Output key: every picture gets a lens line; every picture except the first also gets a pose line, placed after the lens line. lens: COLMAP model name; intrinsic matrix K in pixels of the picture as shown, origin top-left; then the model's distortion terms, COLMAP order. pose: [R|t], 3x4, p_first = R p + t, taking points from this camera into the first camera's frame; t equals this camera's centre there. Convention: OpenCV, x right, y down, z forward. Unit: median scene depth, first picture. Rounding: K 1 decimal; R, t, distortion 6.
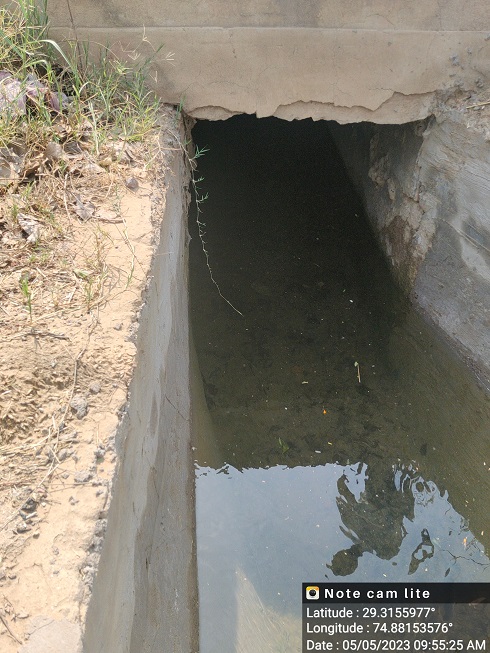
lens RADIAL K [[611.2, 0, 245.0], [0, 611.2, 326.5], [0, 0, 1]] dist [0.059141, -0.133868]
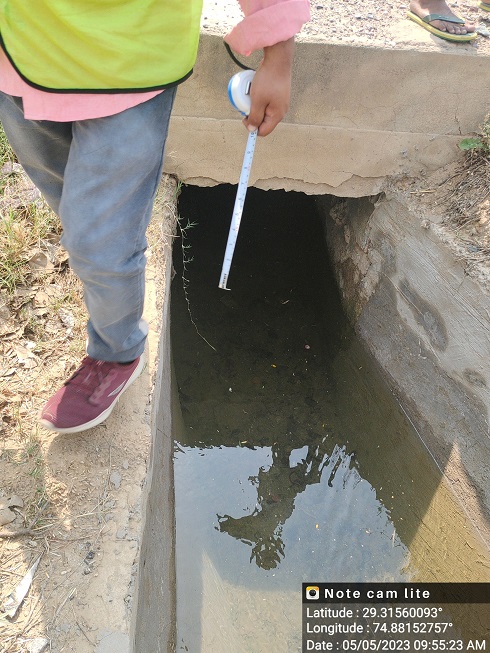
lens RADIAL K [[611.2, 0, 245.0], [0, 611.2, 326.5], [0, 0, 1]] dist [0.059141, -0.133868]
pose [[0.995739, 0.056699, 0.072729, -0.040385], [-0.064032, 0.992638, 0.102814, -0.194592], [-0.066364, -0.107033, 0.992038, -0.217010]]
